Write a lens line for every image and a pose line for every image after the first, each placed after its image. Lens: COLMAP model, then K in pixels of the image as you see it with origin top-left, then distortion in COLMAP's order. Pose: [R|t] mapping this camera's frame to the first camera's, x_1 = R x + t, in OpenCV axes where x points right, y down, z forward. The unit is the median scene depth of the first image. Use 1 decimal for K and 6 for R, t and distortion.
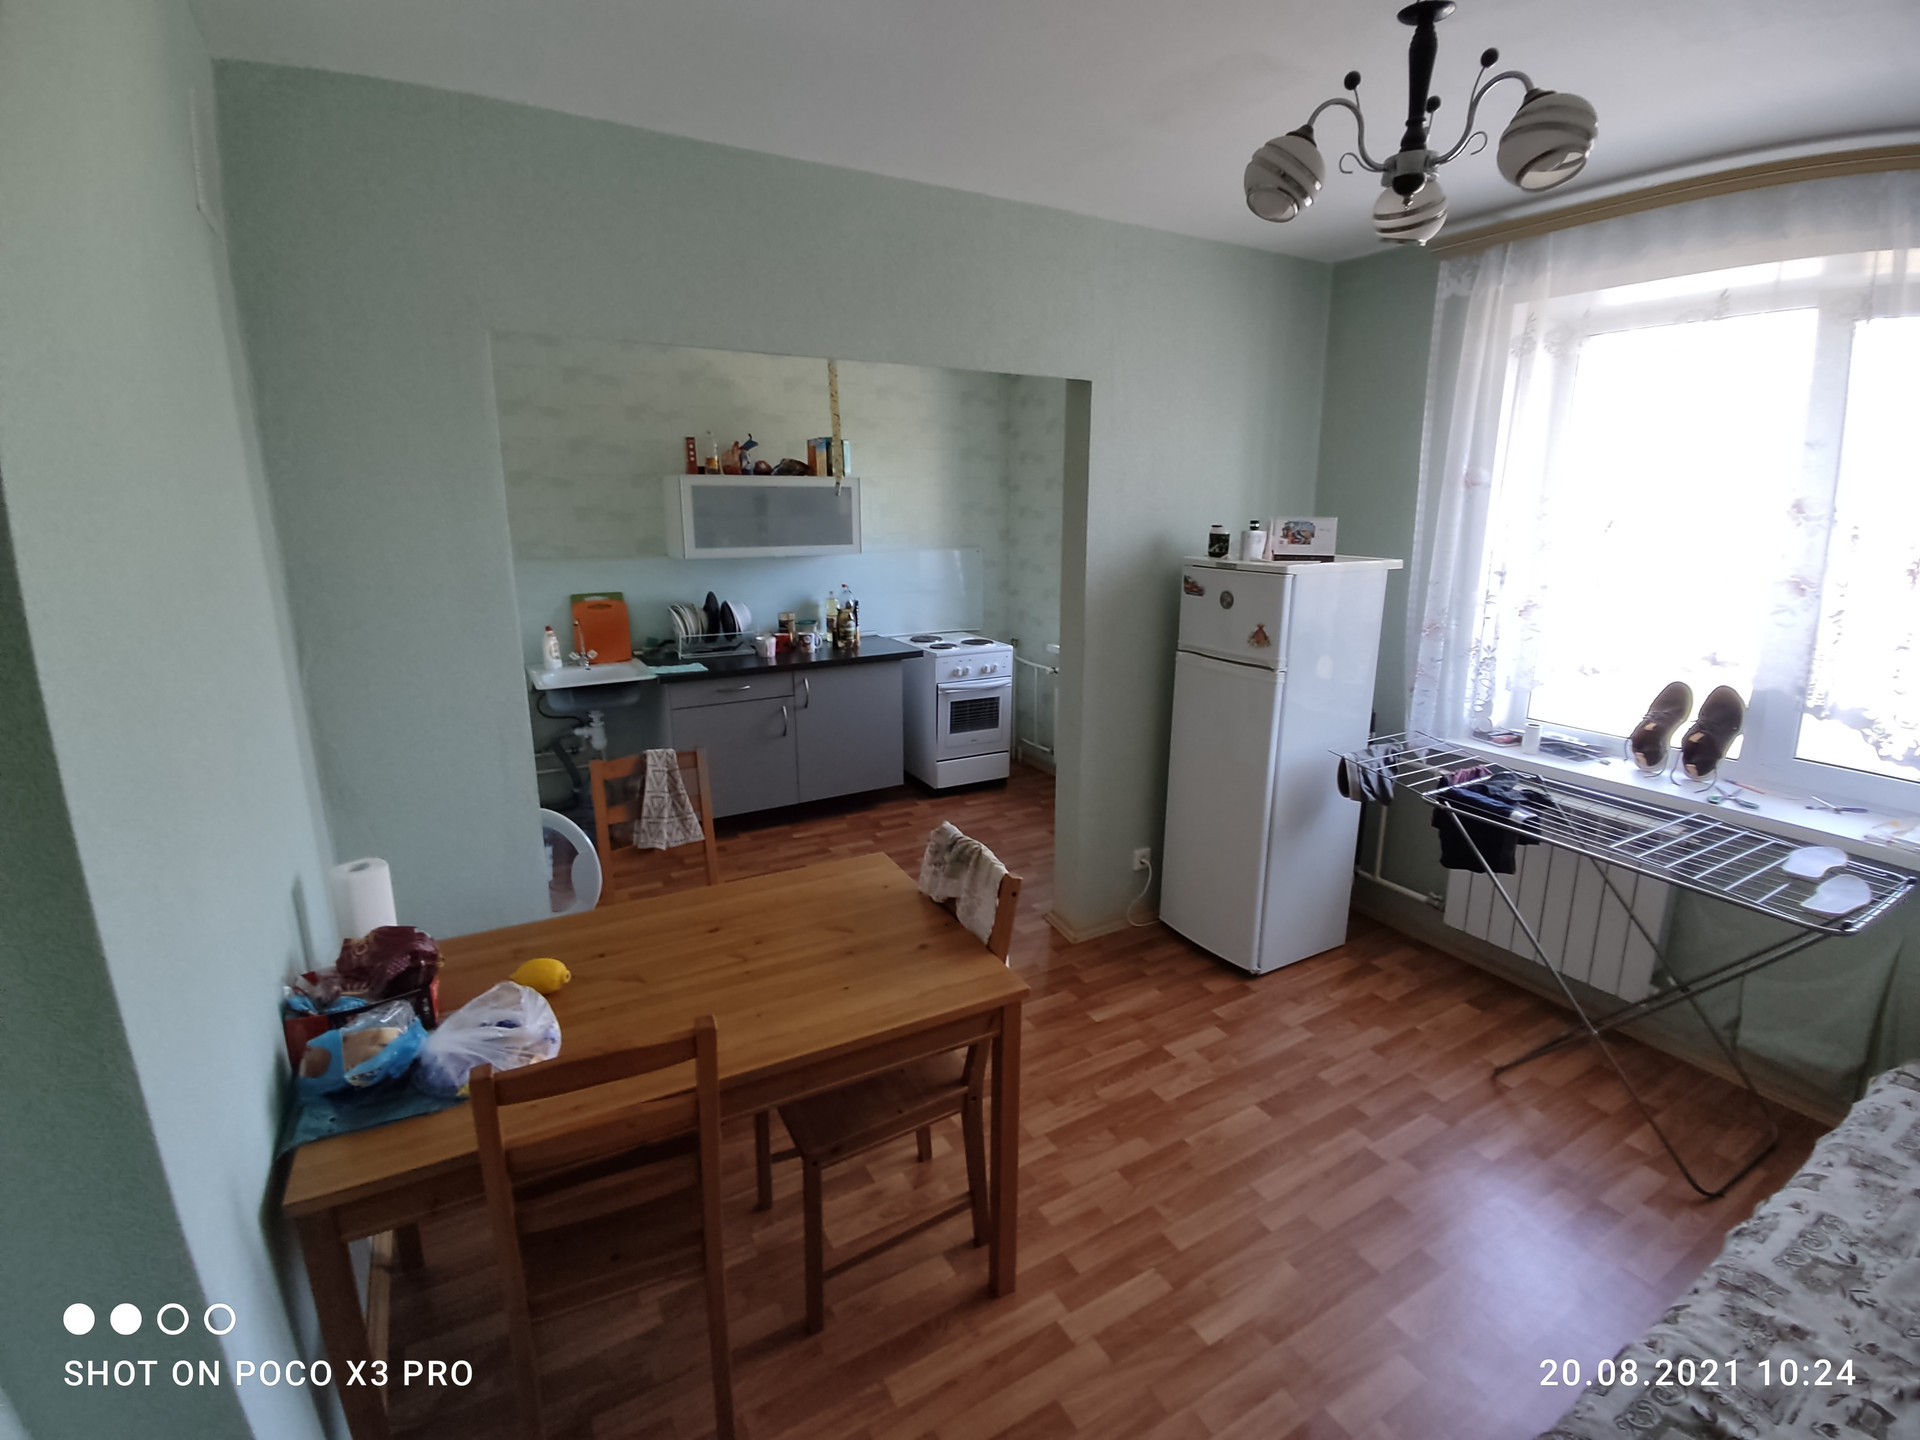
lens RADIAL K [[890.9, 0, 963.3], [0, 890.9, 699.2], [0, 0, 1]] dist [0.017717, -0.021377]
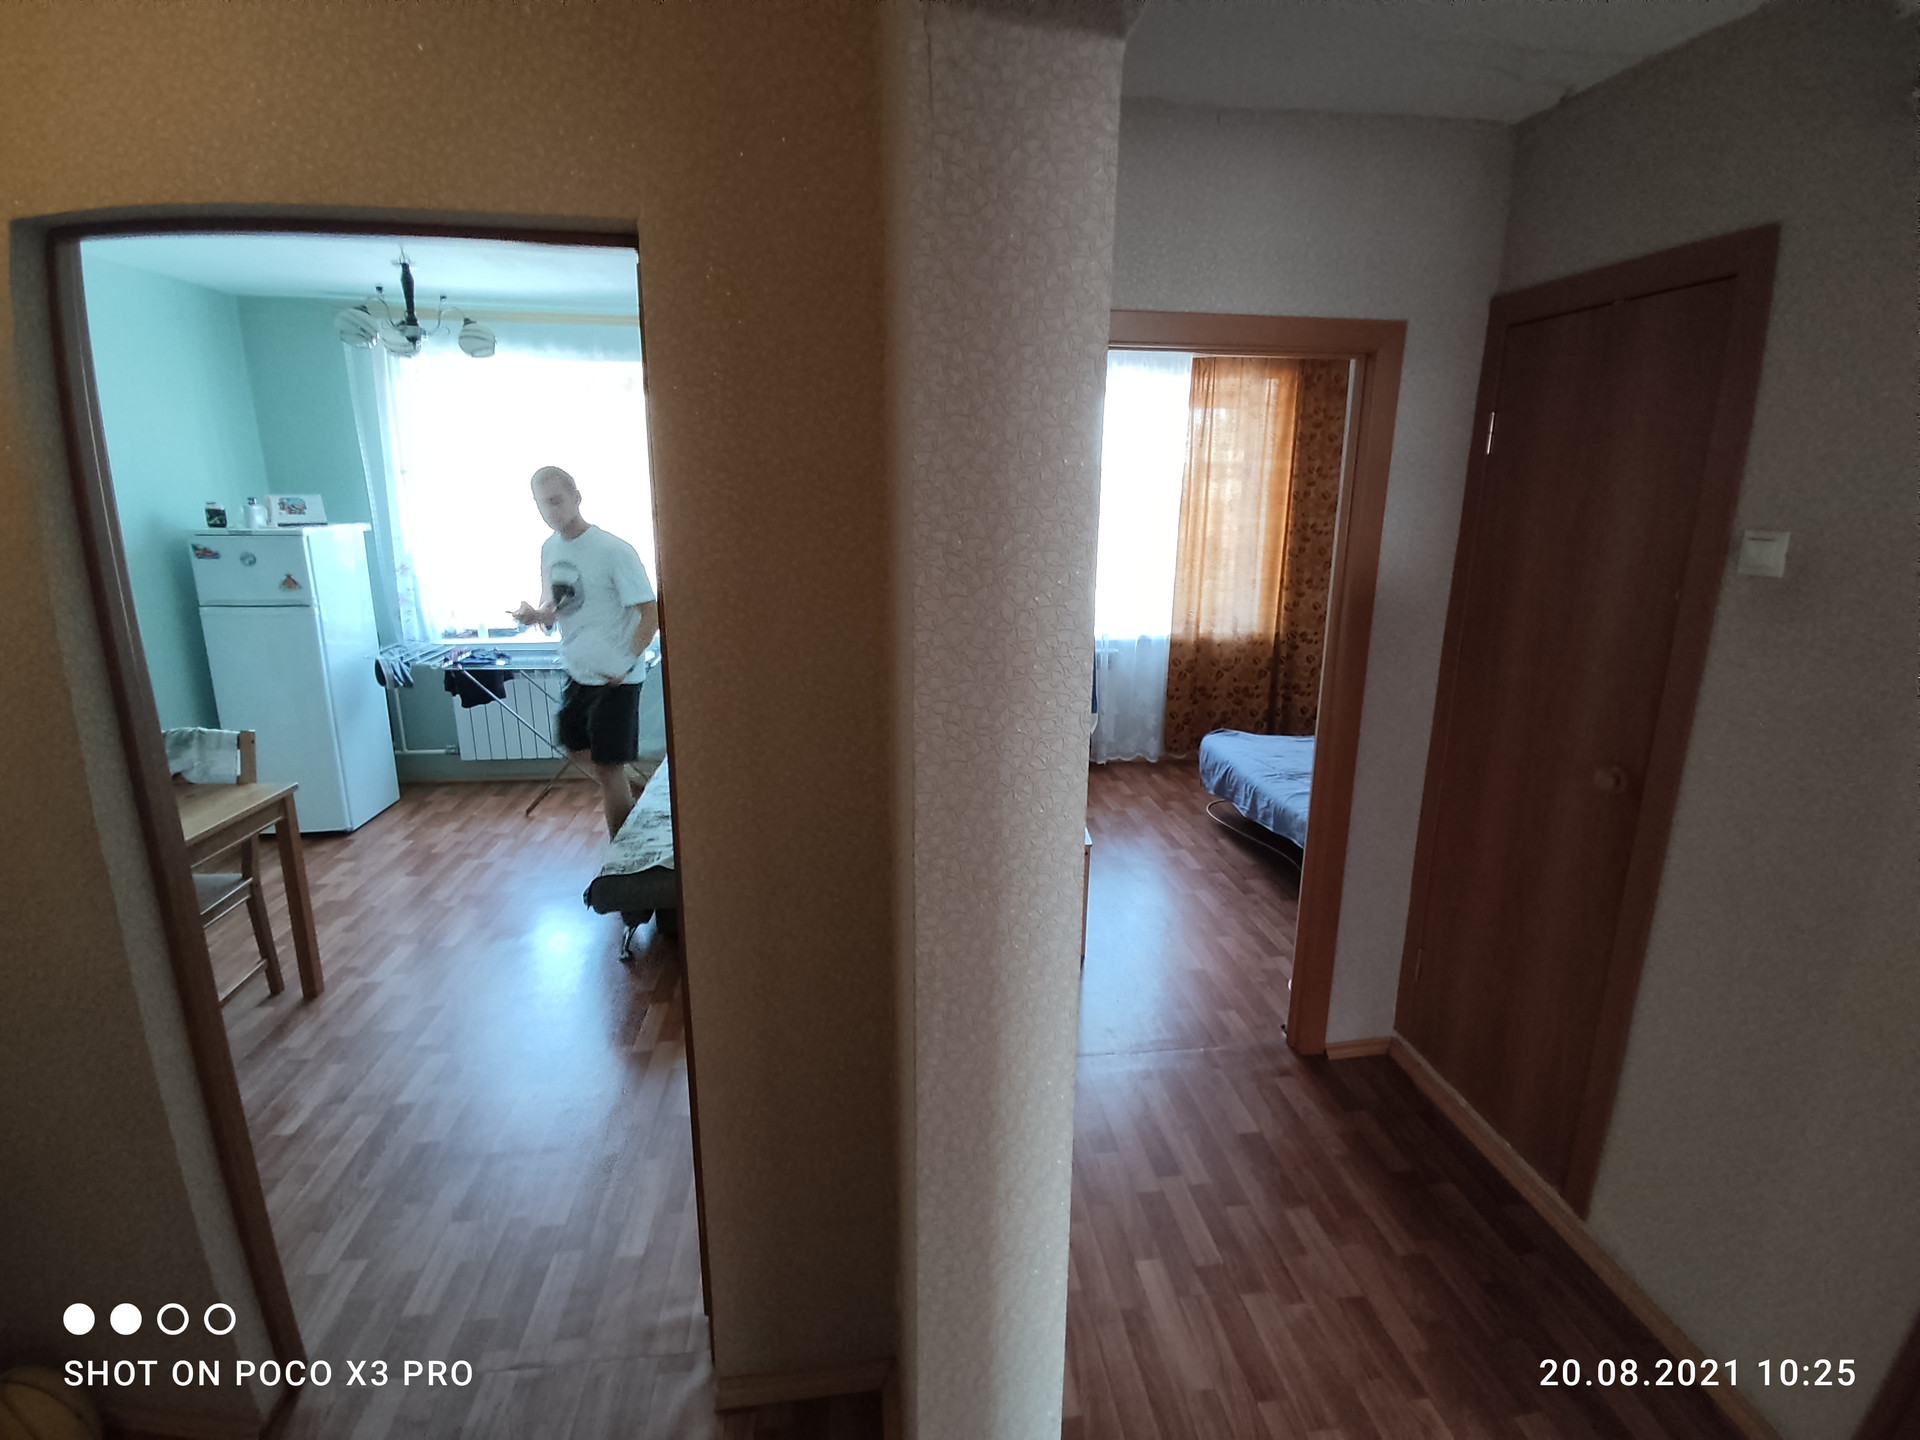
lens RADIAL K [[890.9, 0, 963.3], [0, 890.9, 699.2], [0, 0, 1]] dist [0.017717, -0.021377]
pose [[0.391343, -0.208857, 0.896230, -0.541886], [0.193287, 0.970835, 0.141844, 0.110706], [-0.899717, 0.117720, 0.420299, -0.487189]]
